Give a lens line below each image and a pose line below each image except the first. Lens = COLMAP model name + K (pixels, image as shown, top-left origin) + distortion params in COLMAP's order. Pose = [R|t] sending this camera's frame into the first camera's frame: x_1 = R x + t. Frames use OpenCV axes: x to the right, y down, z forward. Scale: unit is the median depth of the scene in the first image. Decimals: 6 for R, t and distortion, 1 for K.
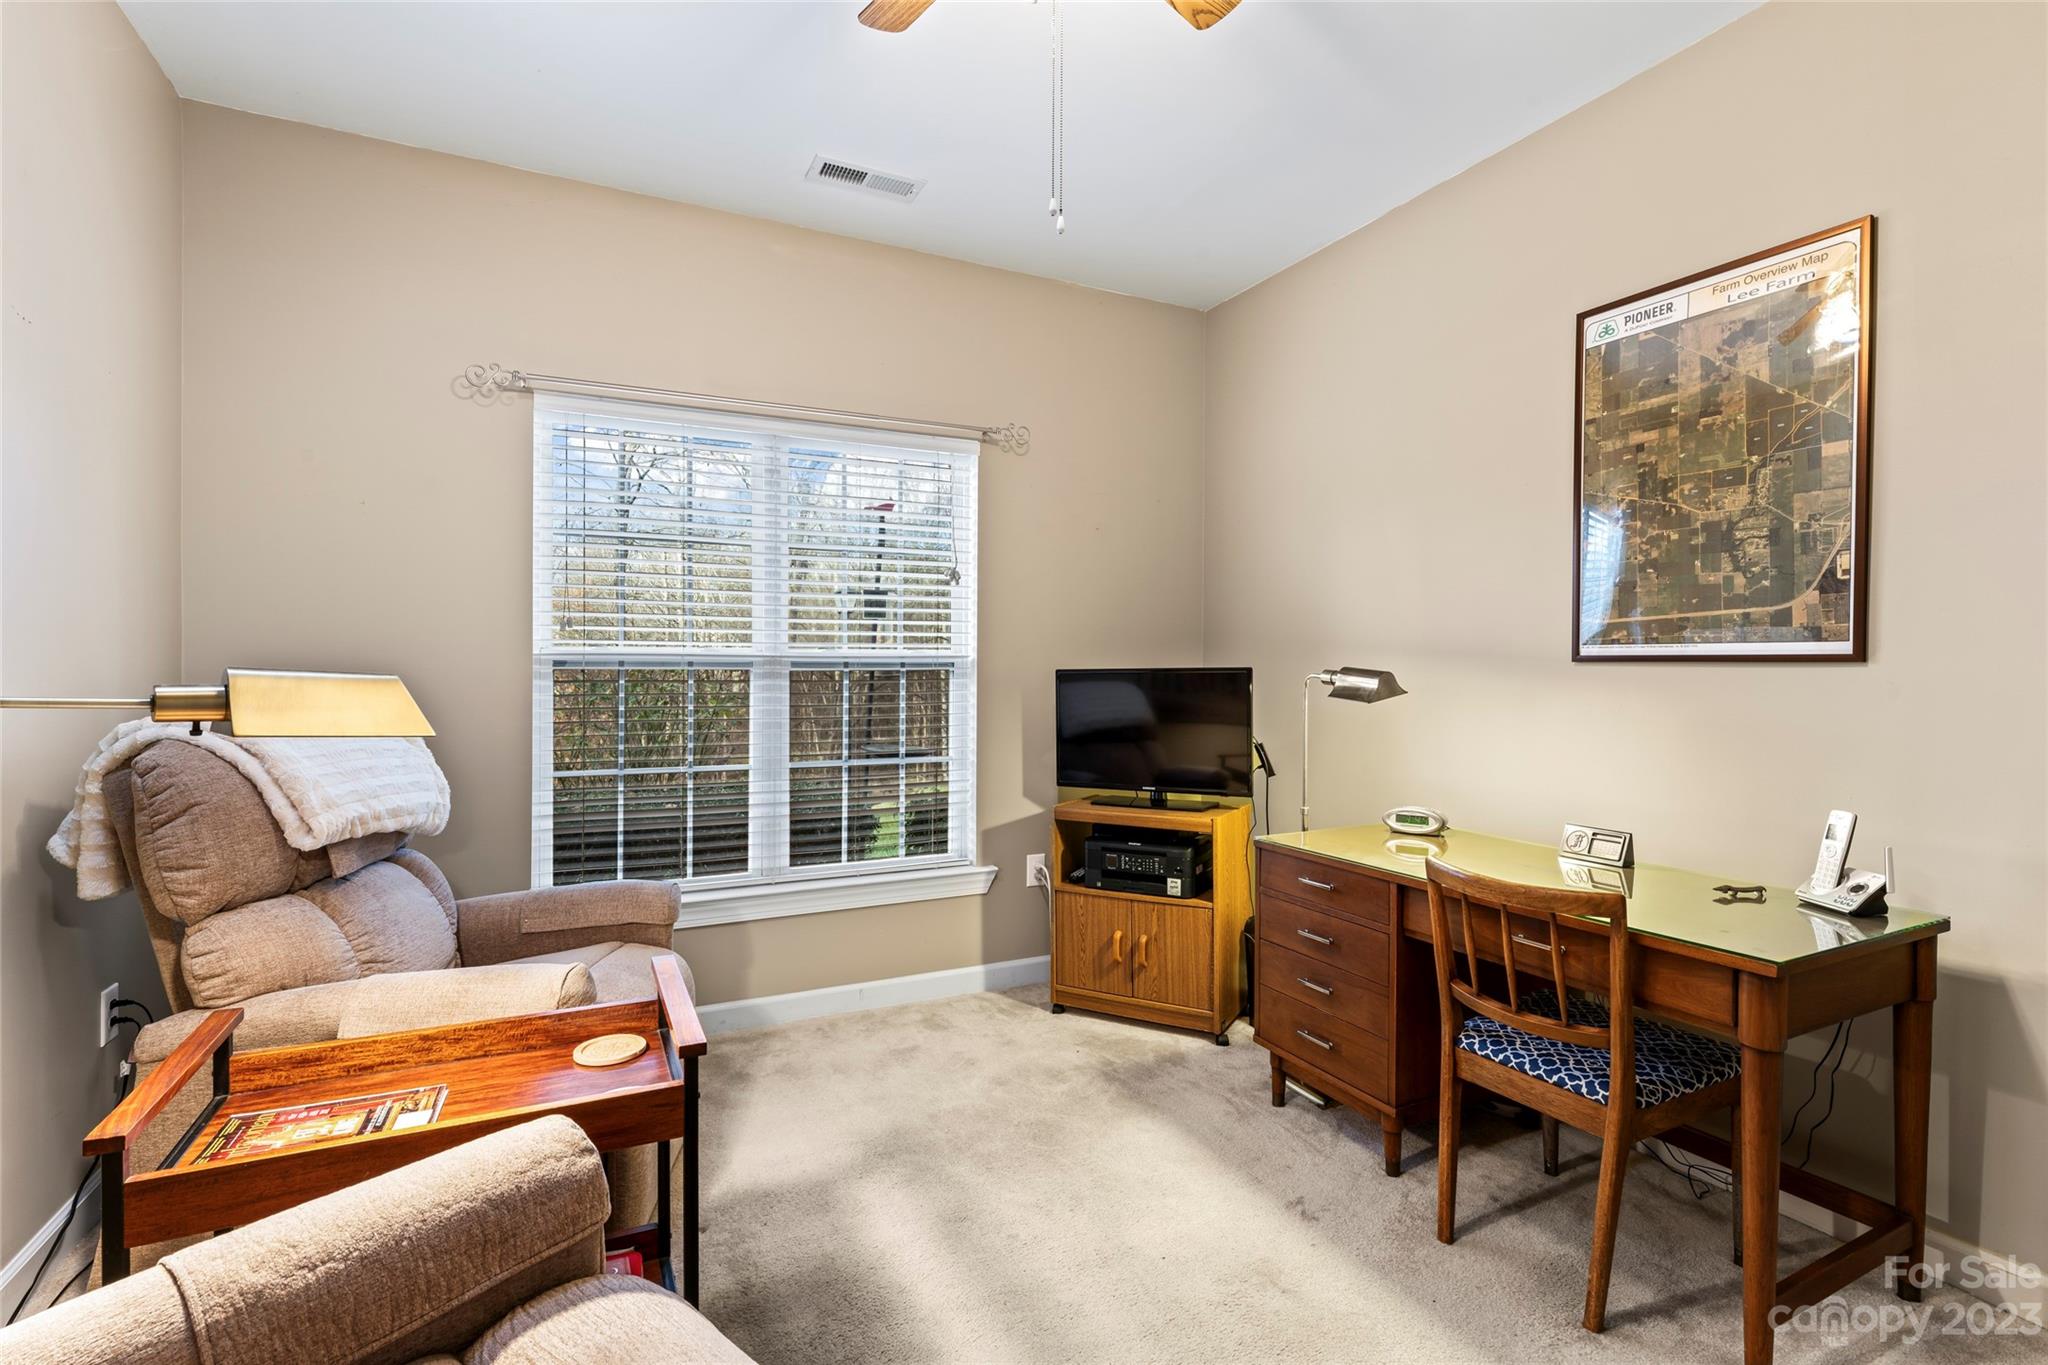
lens RADIAL K [[948.3, 0, 1021.4], [0, 948.3, 673.3], [0, 0, 1]] dist [-0.001477, -0.000277]
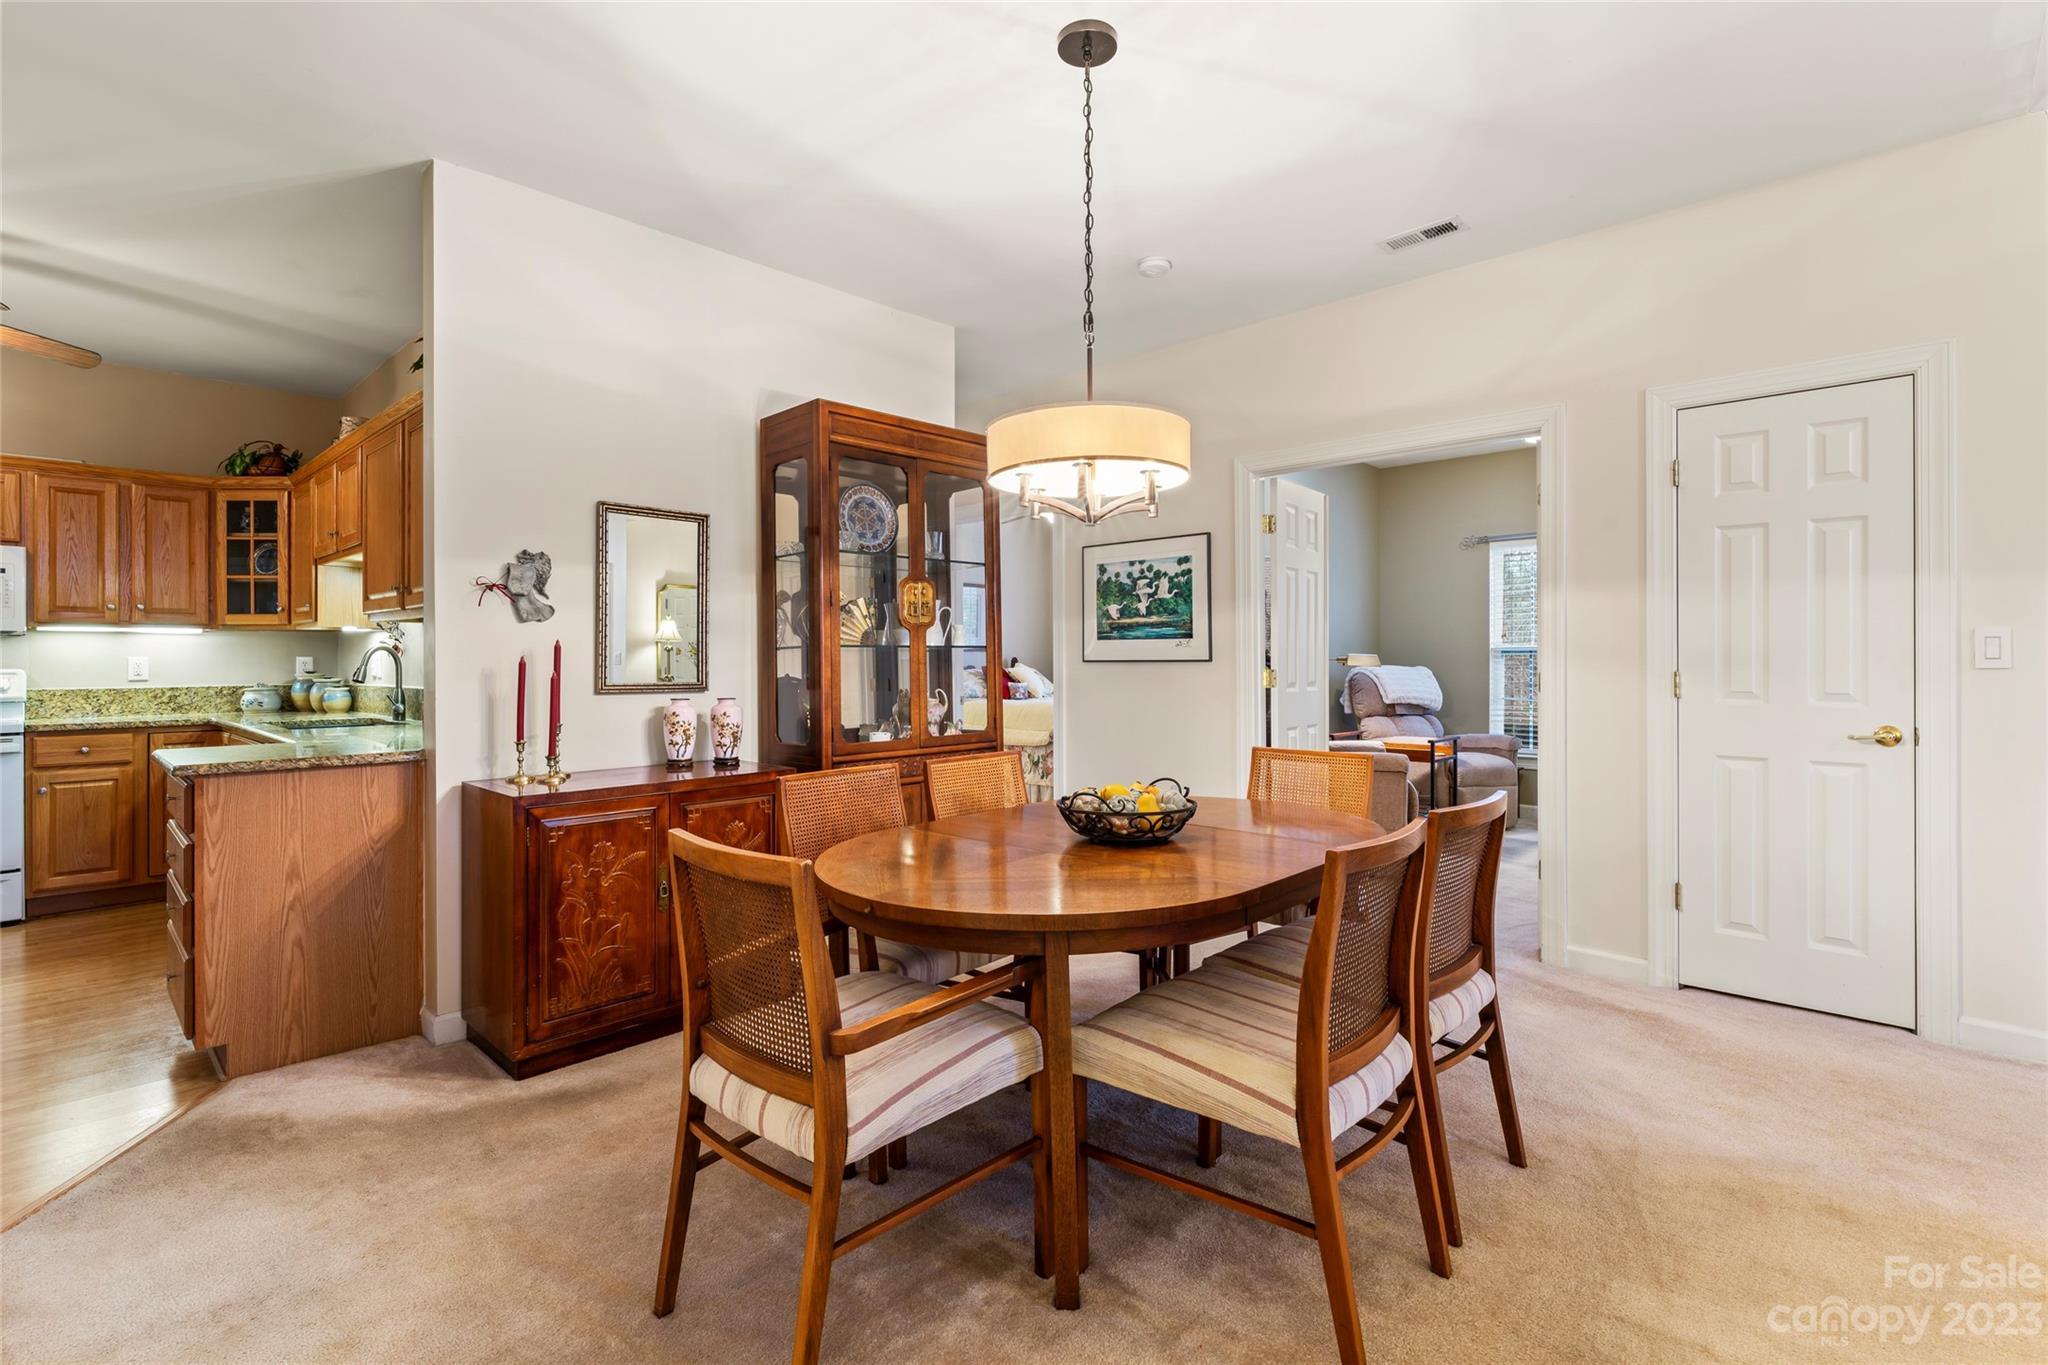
lens RADIAL K [[952.5, 0, 1015.7], [0, 952.5, 655.0], [0, 0, 1]] dist [-0.000401, -0.000430]
pose [[0.350941, -0.009094, -0.936354, 1.214090], [-0.000331, 0.999952, -0.009836, 0.019080], [0.936398, 0.003761, 0.350921, -0.909808]]
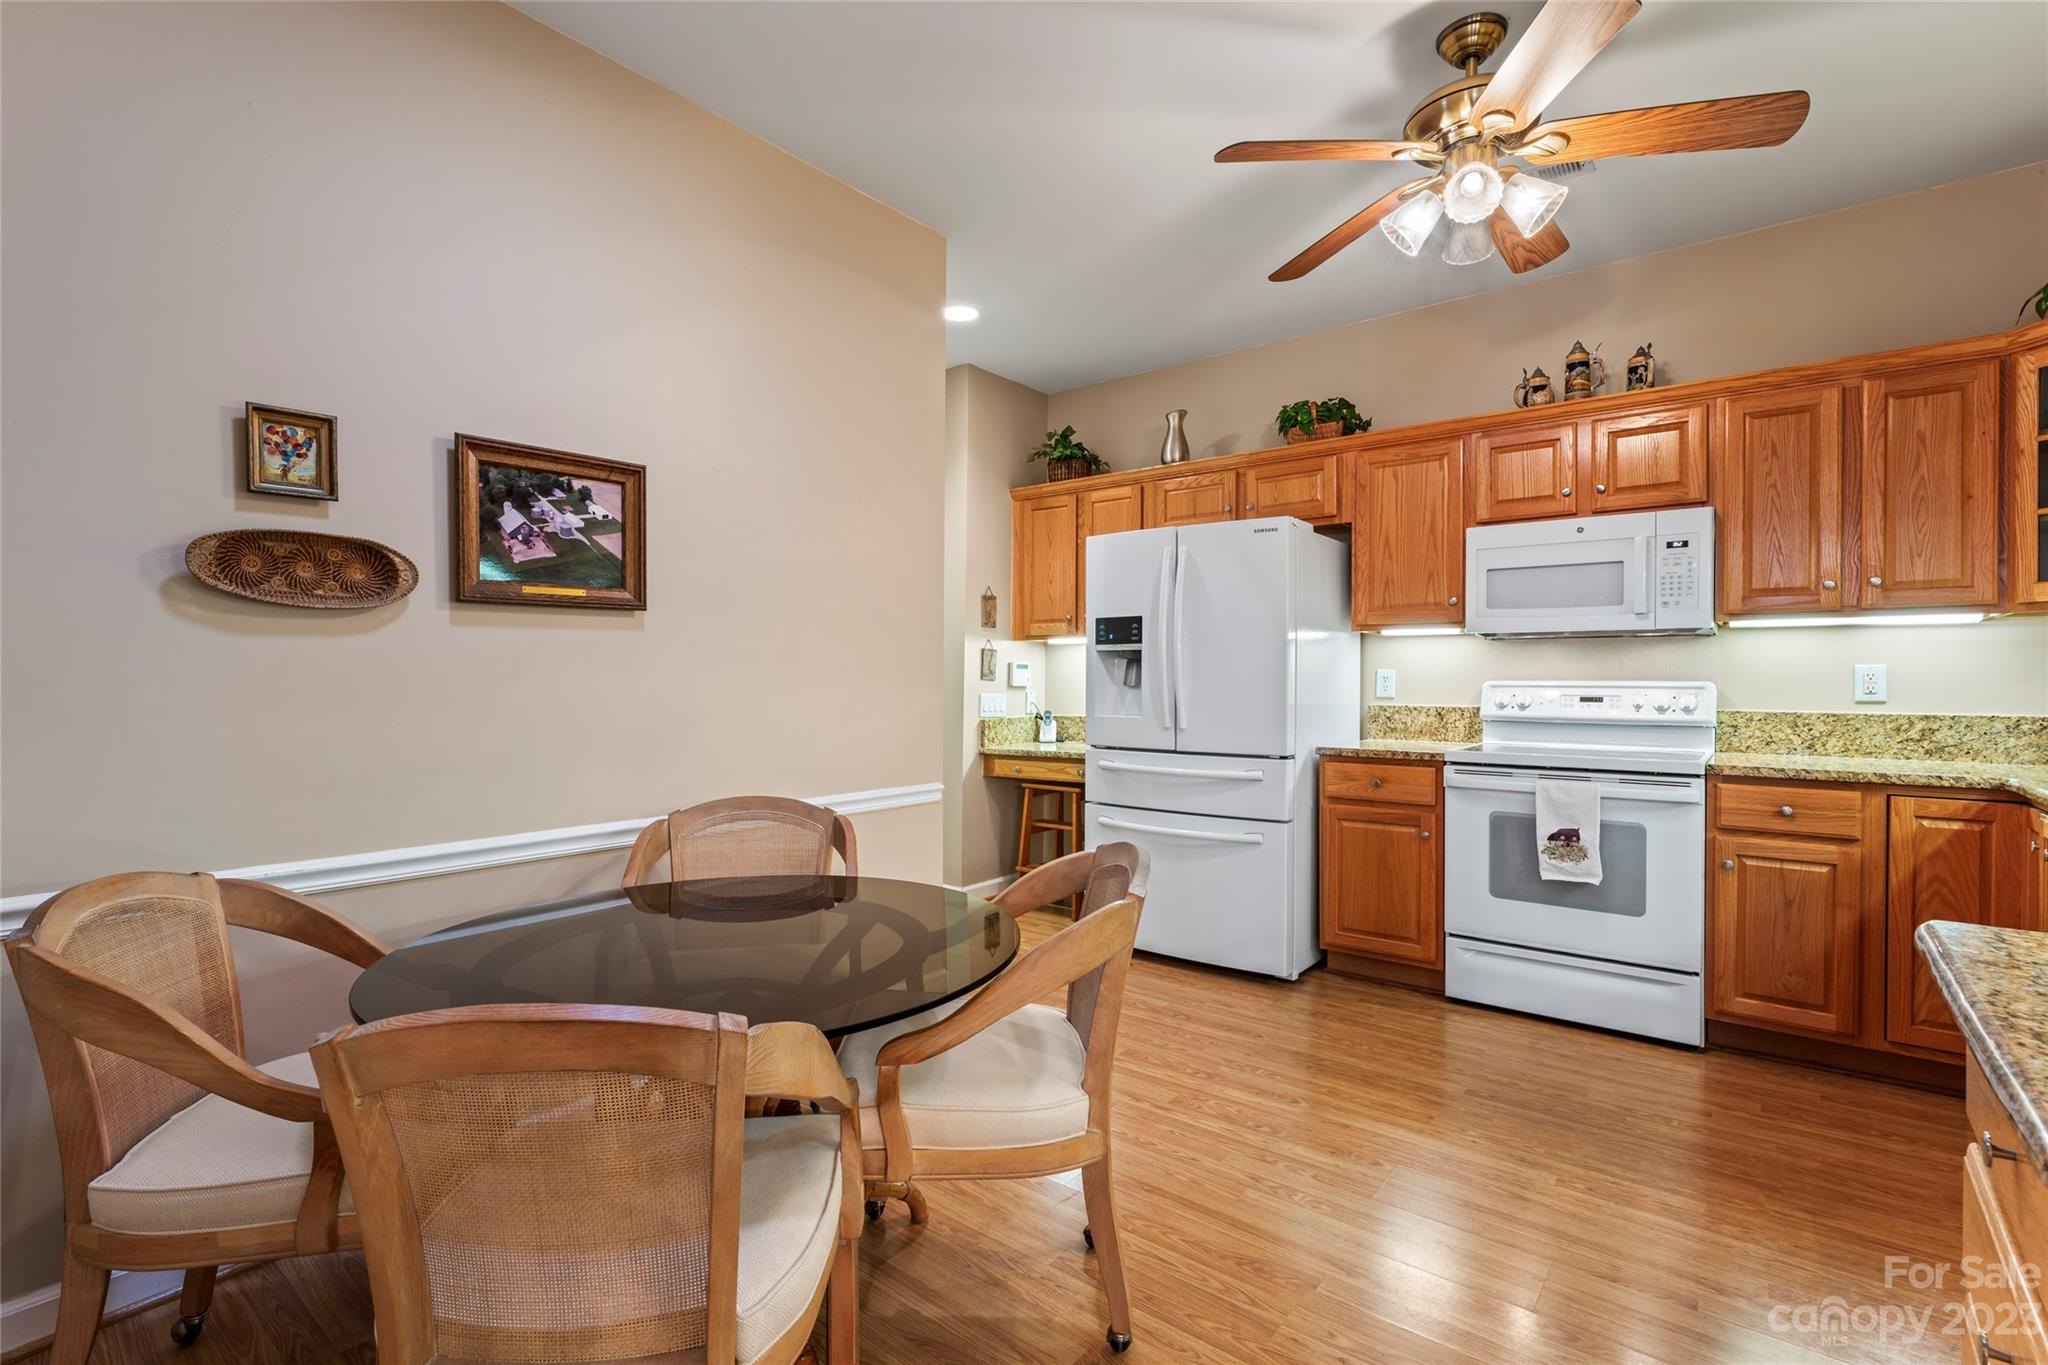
lens RADIAL K [[945.7, 0, 1022.1], [0, 945.7, 682.9], [0, 0, 1]] dist [-0.001853, 0.000333]
pose [[-0.898306, -0.000564, -0.439370, 0.479549], [-0.006515, 0.999906, 0.012038, 0.020432], [0.439322, 0.013676, -0.898226, -1.211574]]
